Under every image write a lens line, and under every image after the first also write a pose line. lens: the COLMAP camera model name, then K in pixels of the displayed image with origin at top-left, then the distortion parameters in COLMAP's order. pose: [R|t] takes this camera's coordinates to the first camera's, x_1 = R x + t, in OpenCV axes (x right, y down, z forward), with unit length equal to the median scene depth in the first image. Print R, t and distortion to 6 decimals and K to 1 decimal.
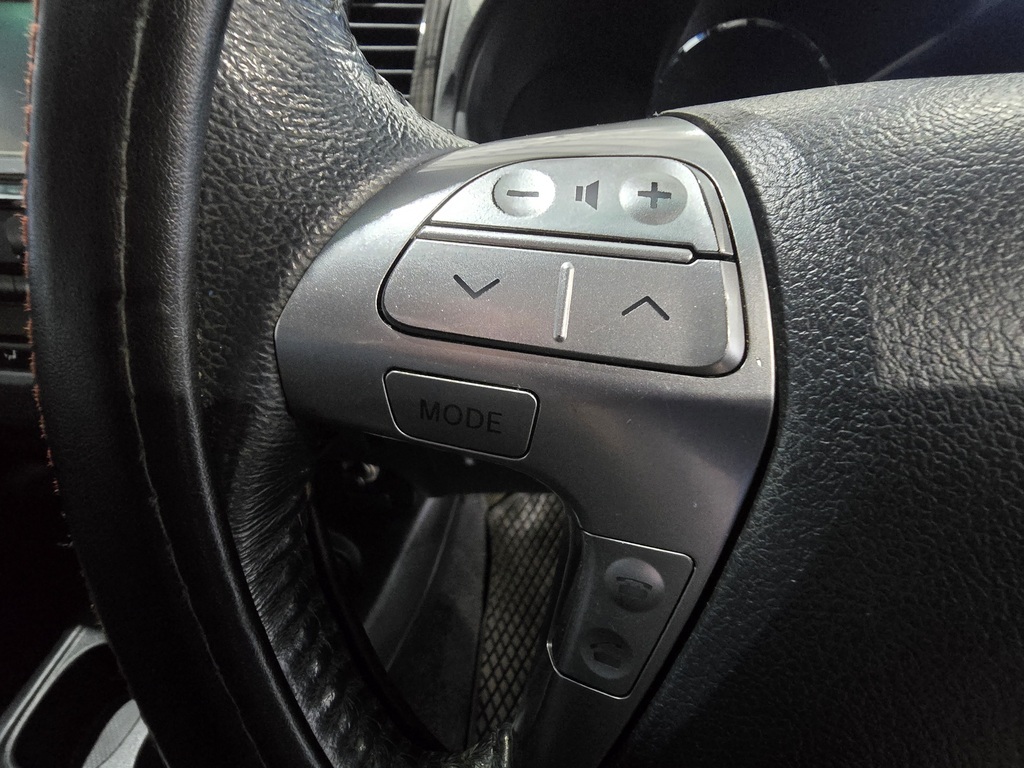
lens RADIAL K [[493.0, 0, 510.1], [0, 493.0, 390.2], [0, 0, 1]] dist [-0.002423, -0.000343]
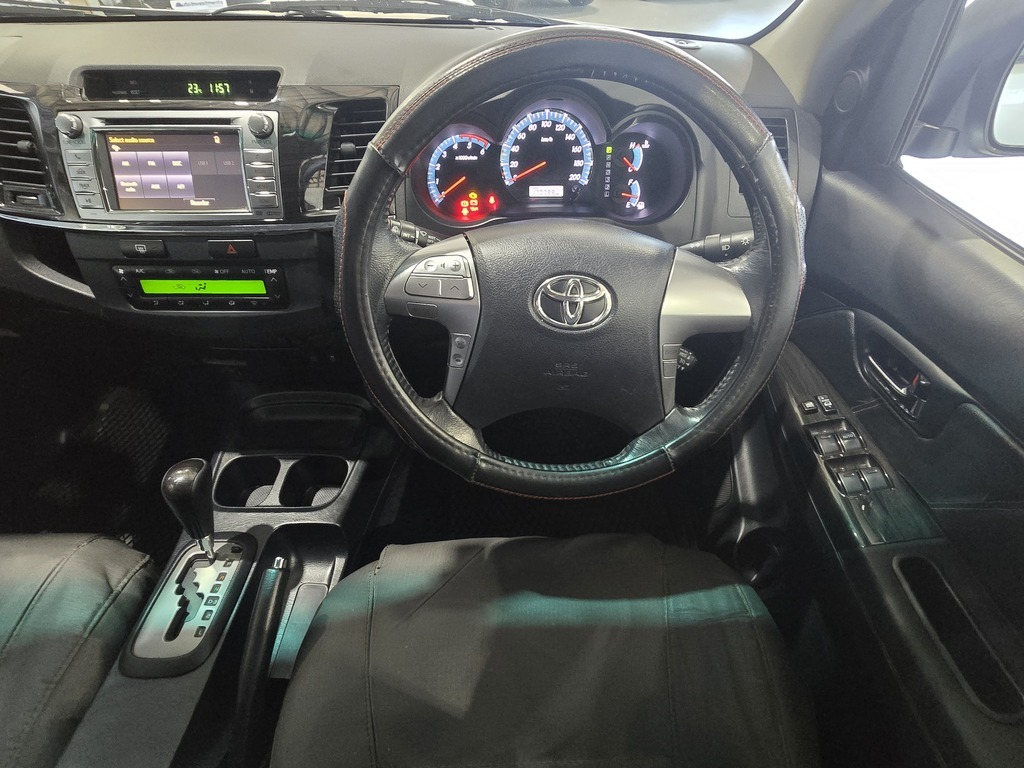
lens RADIAL K [[492.0, 0, 517.8], [0, 492.0, 393.8], [0, 0, 1]] dist [-0.003632, -0.000091]
pose [[0.994083, -0.078392, 0.075189, 0.371027], [0.063336, 0.980679, 0.185087, 0.012603], [-0.088245, -0.179230, 0.979842, -3.593424]]
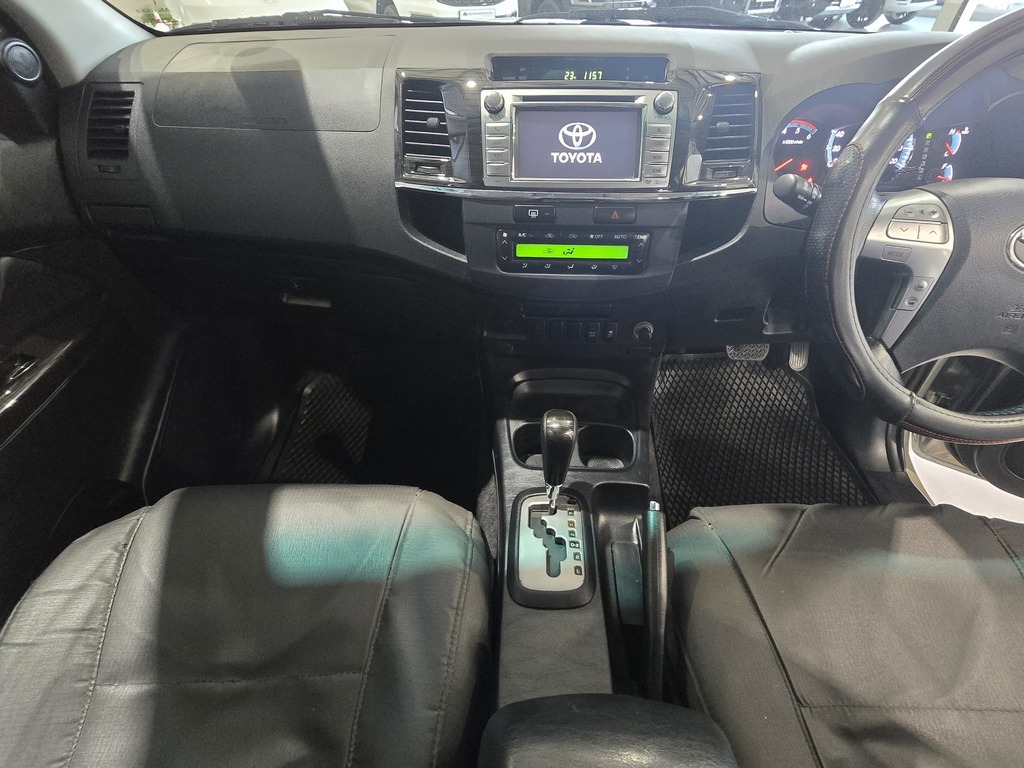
lens RADIAL K [[492.0, 0, 517.8], [0, 492.0, 393.8], [0, 0, 1]] dist [-0.003632, -0.000091]
pose [[0.998116, -0.048699, 0.037334, -3.920421], [0.043589, 0.990915, 0.127231, 0.607731], [-0.043191, -0.125364, 0.991170, -3.828465]]
